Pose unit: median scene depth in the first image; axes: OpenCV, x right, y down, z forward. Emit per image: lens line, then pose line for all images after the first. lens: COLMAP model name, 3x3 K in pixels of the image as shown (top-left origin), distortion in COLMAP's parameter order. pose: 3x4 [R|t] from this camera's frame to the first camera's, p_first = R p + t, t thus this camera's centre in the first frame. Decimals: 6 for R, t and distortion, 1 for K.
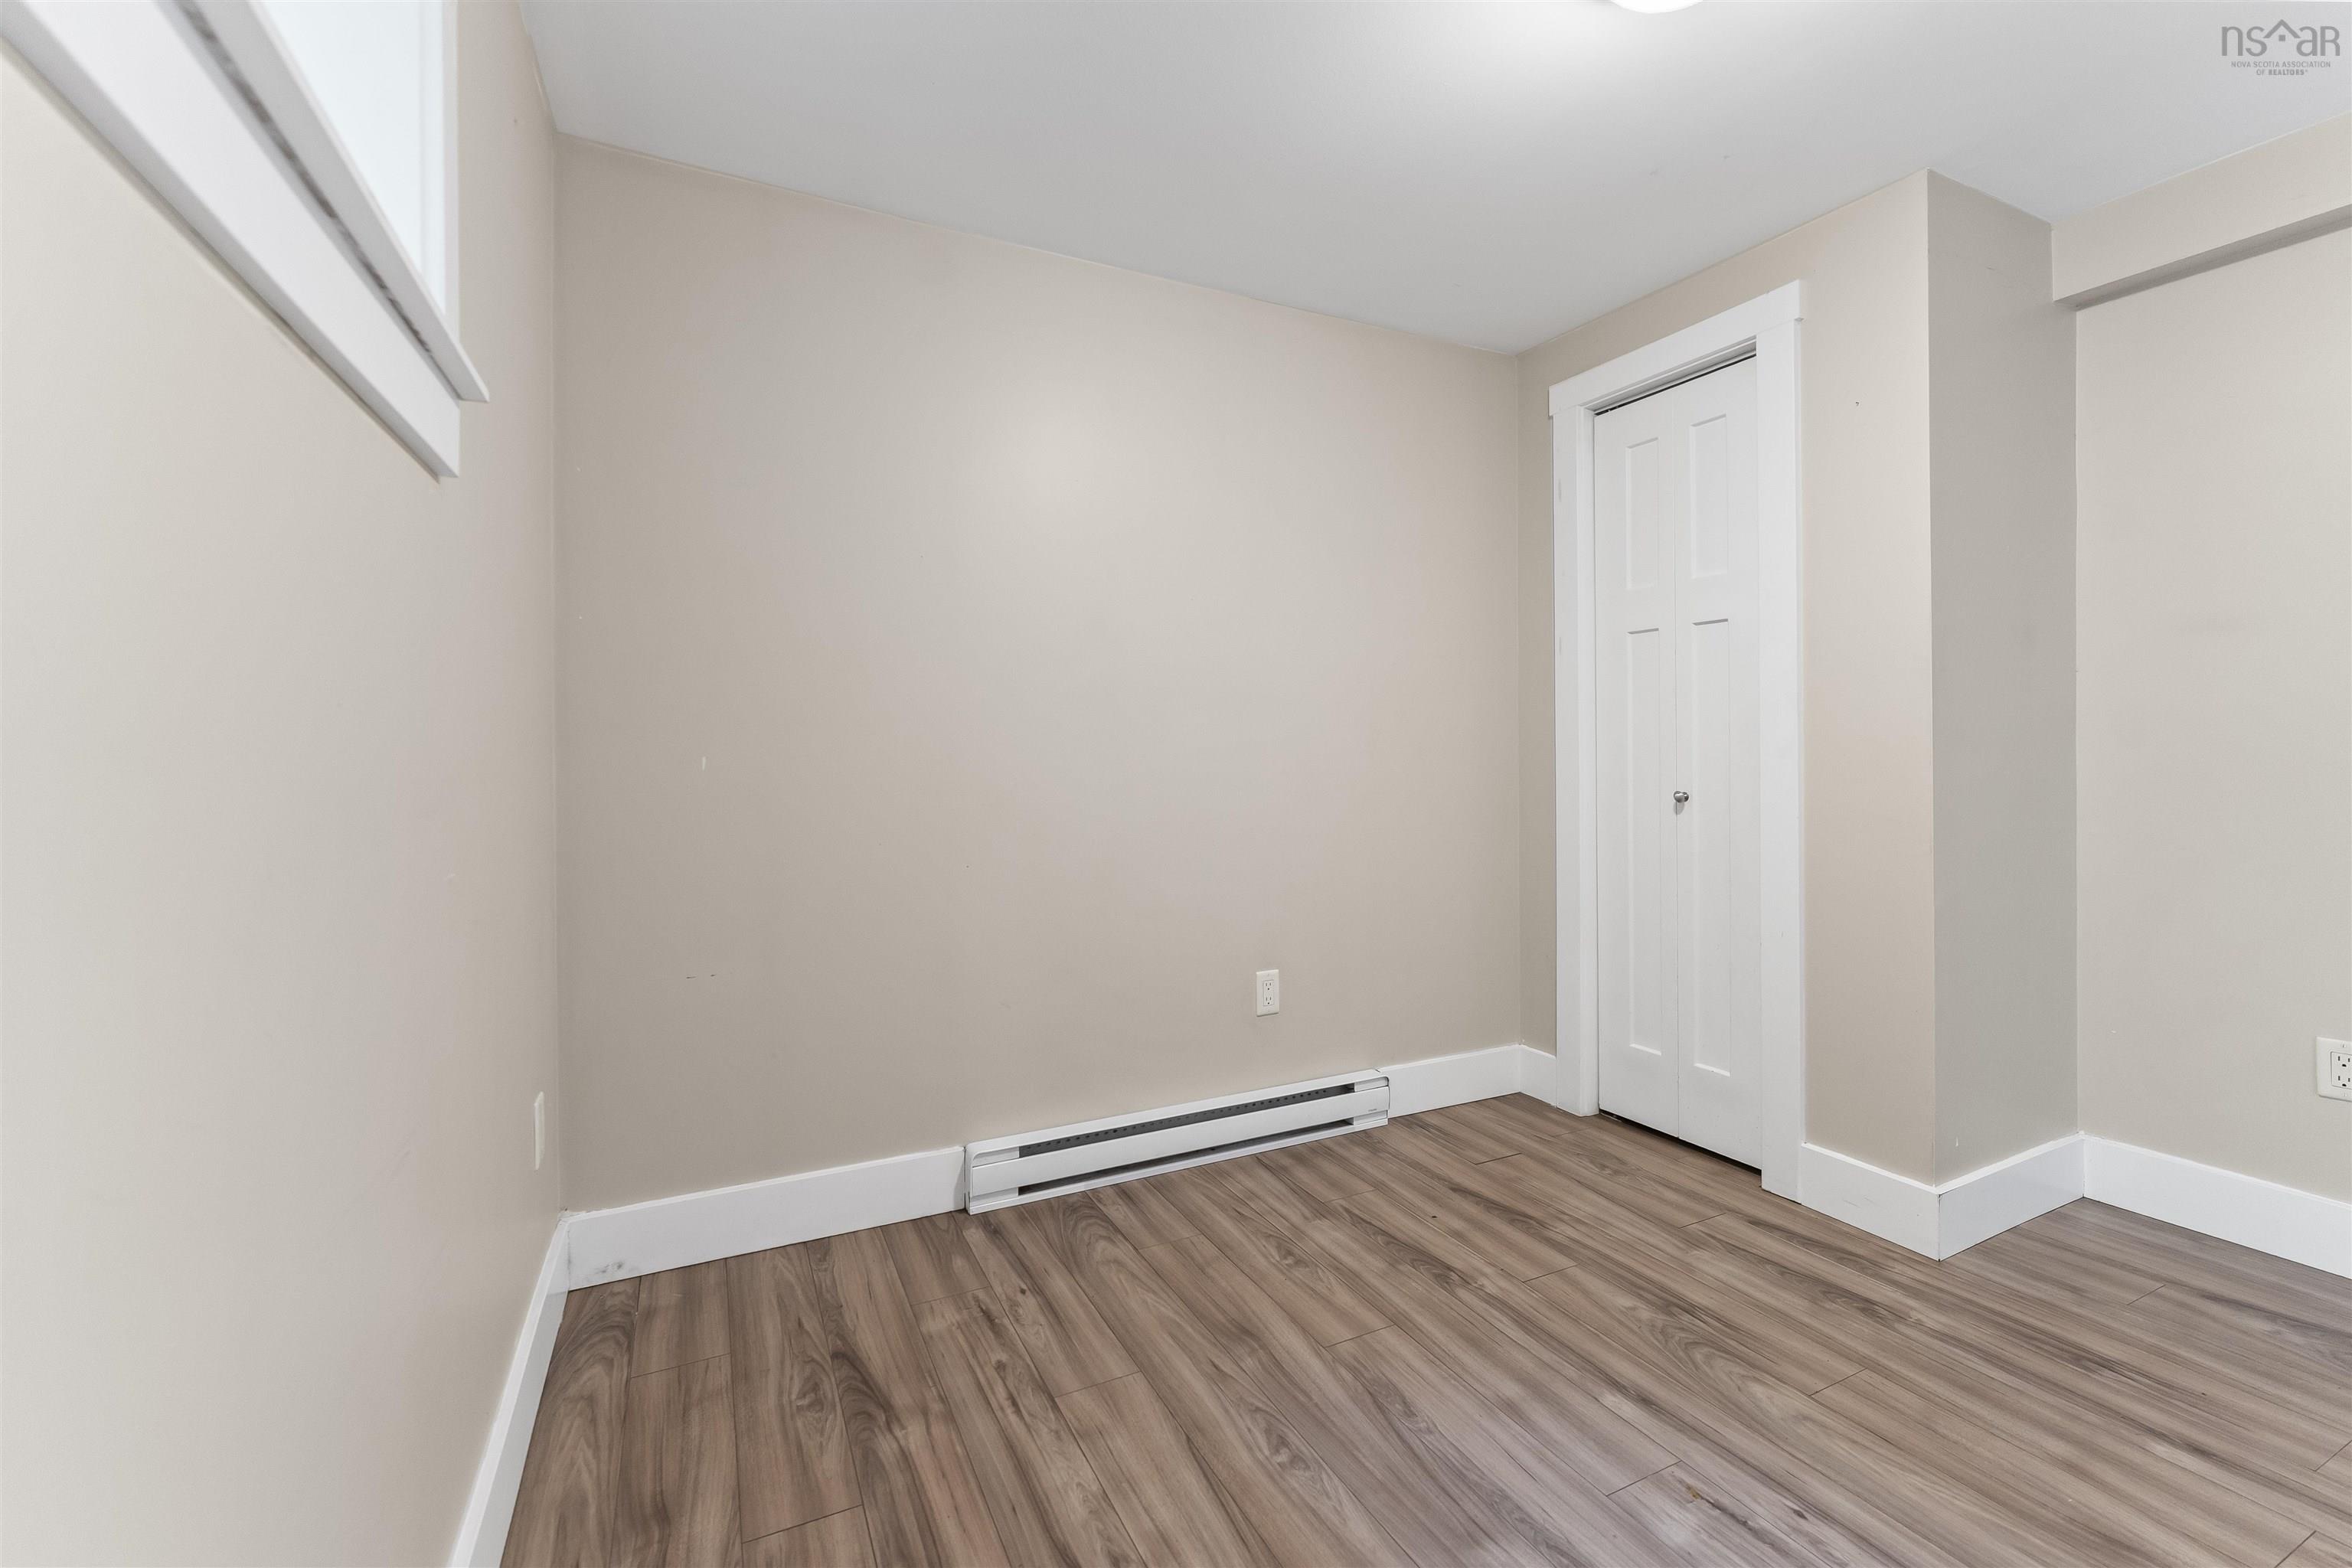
lens RADIAL K [[963.0, 0, 1174.7], [0, 963.0, 760.8], [0, 0, 1]] dist [-0.001575, -0.000458]
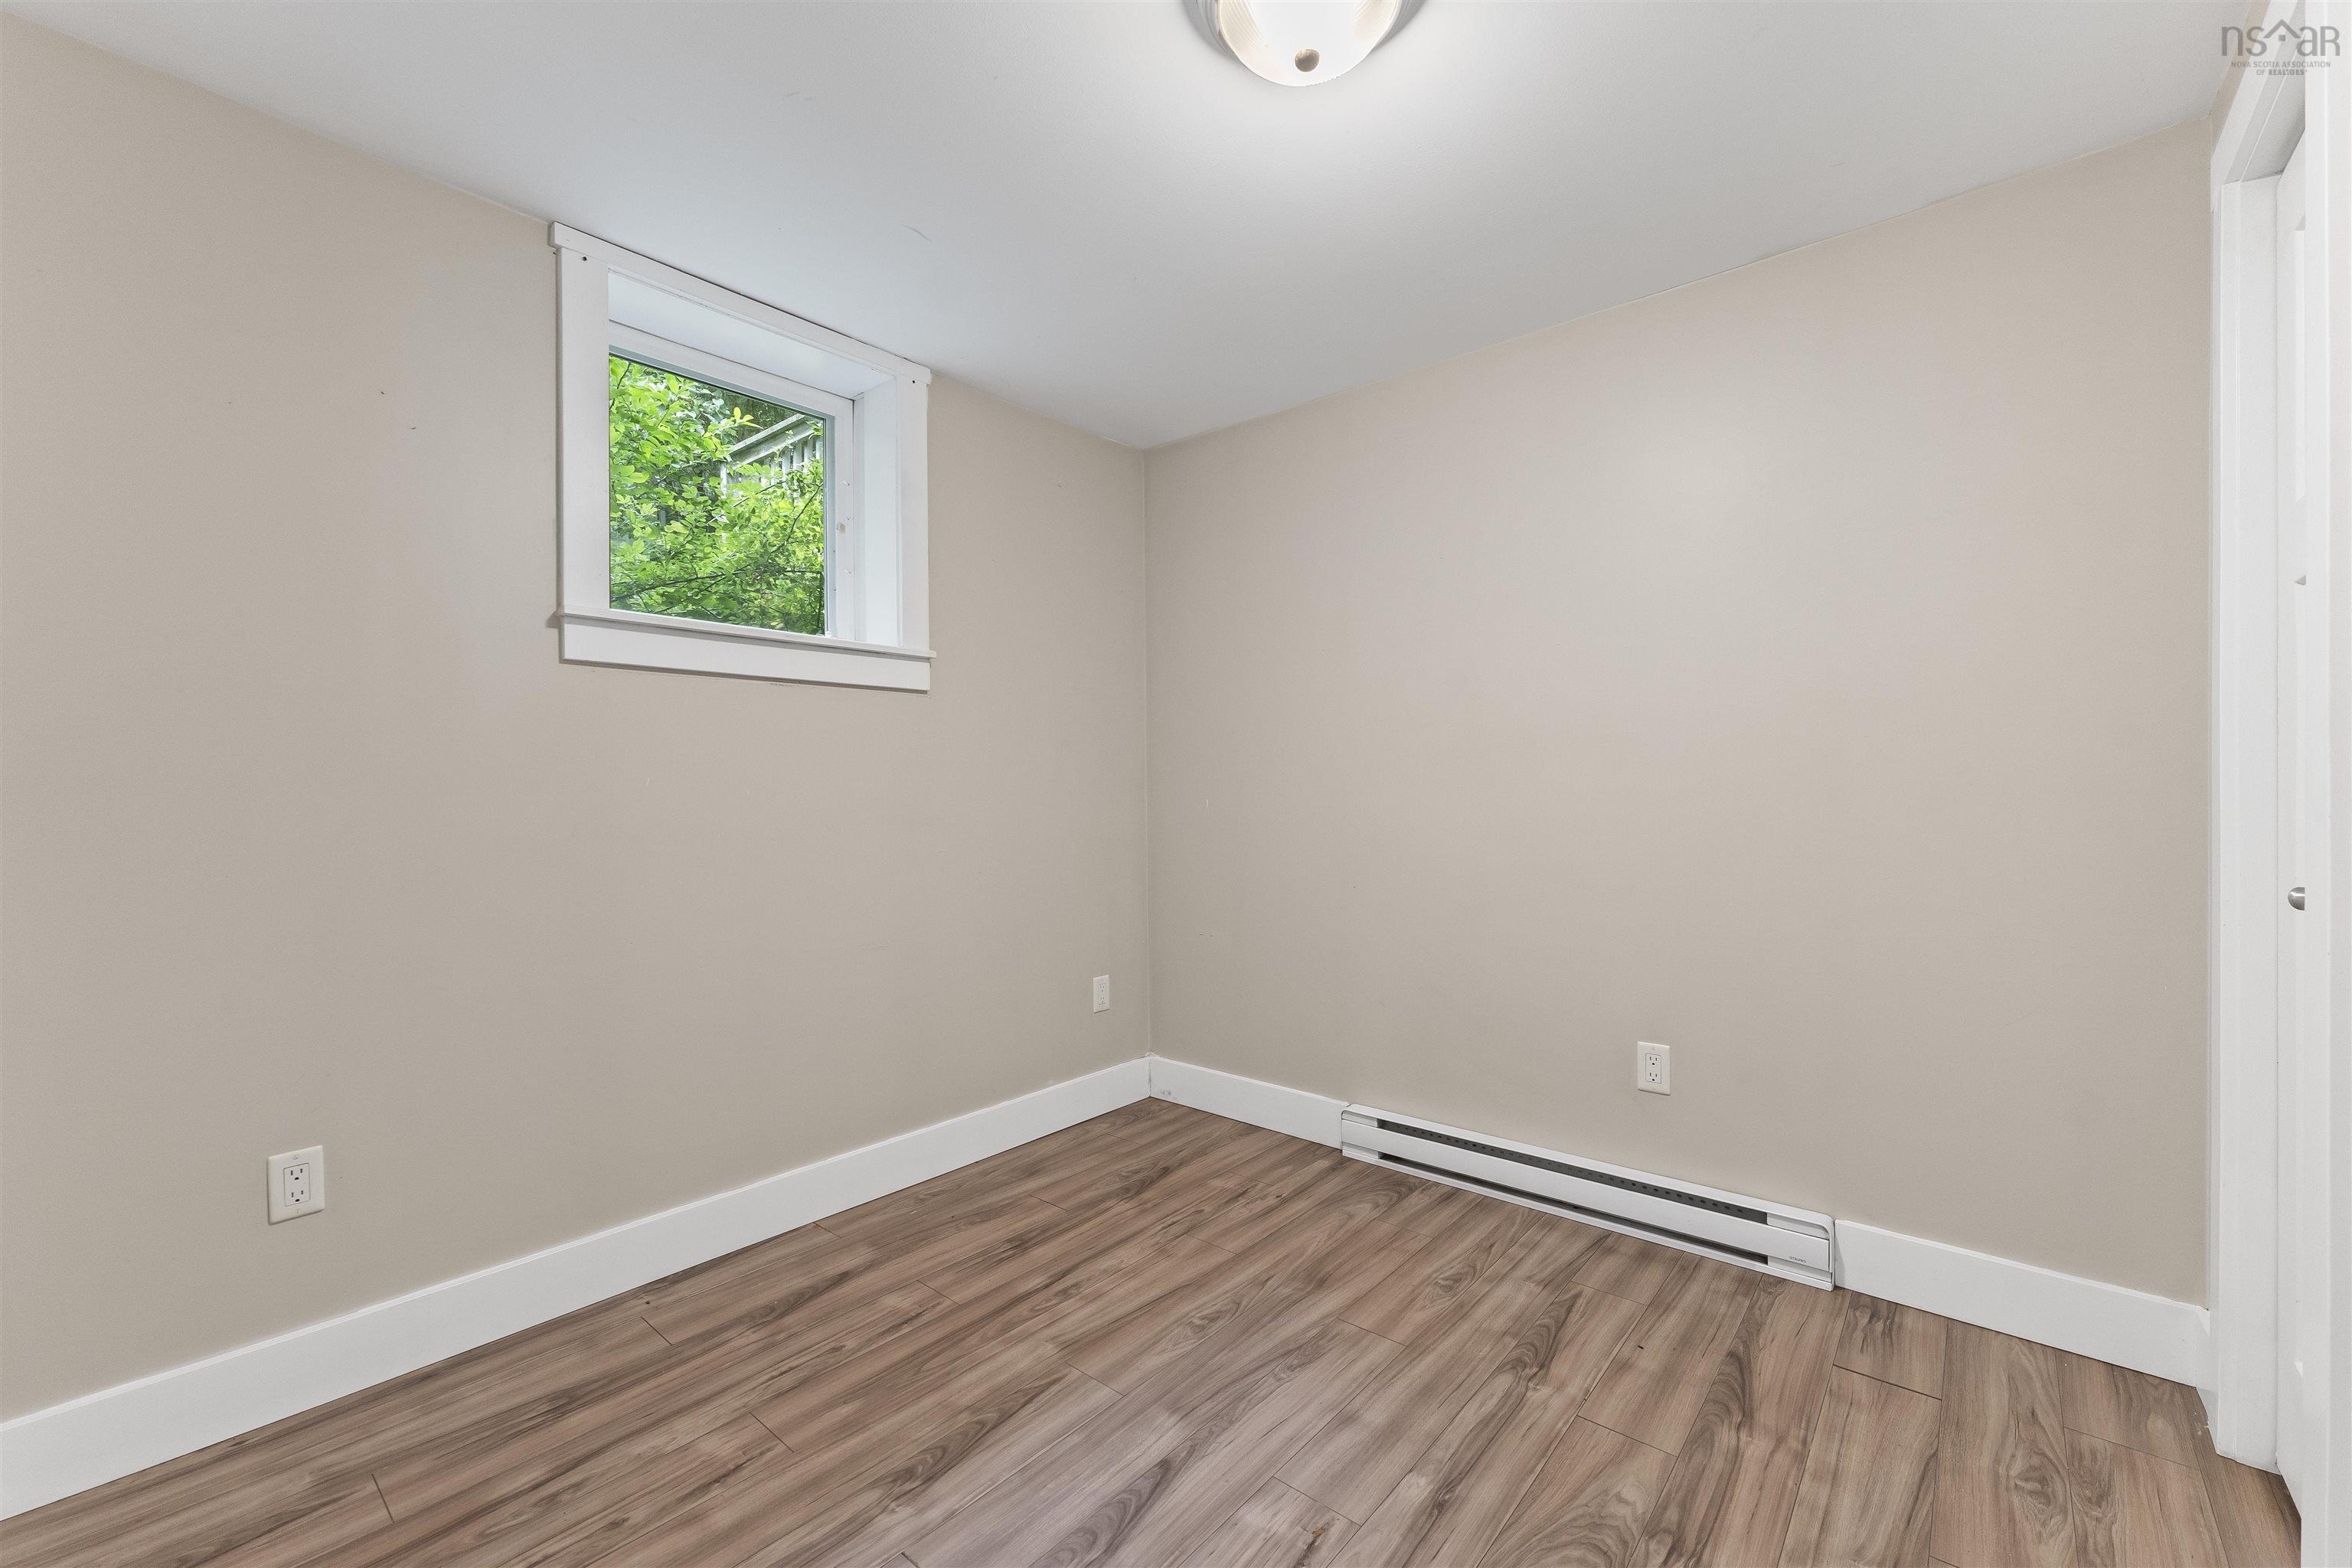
lens RADIAL K [[963.0, 0, 1187.1], [0, 963.0, 794.0], [0, 0, 1]] dist [-0.001575, -0.000458]
pose [[0.406862, 0.008142, -0.913453, 1.014740], [-0.005372, 0.999964, 0.006521, -0.026086], [0.913474, 0.002254, 0.406892, 0.321400]]
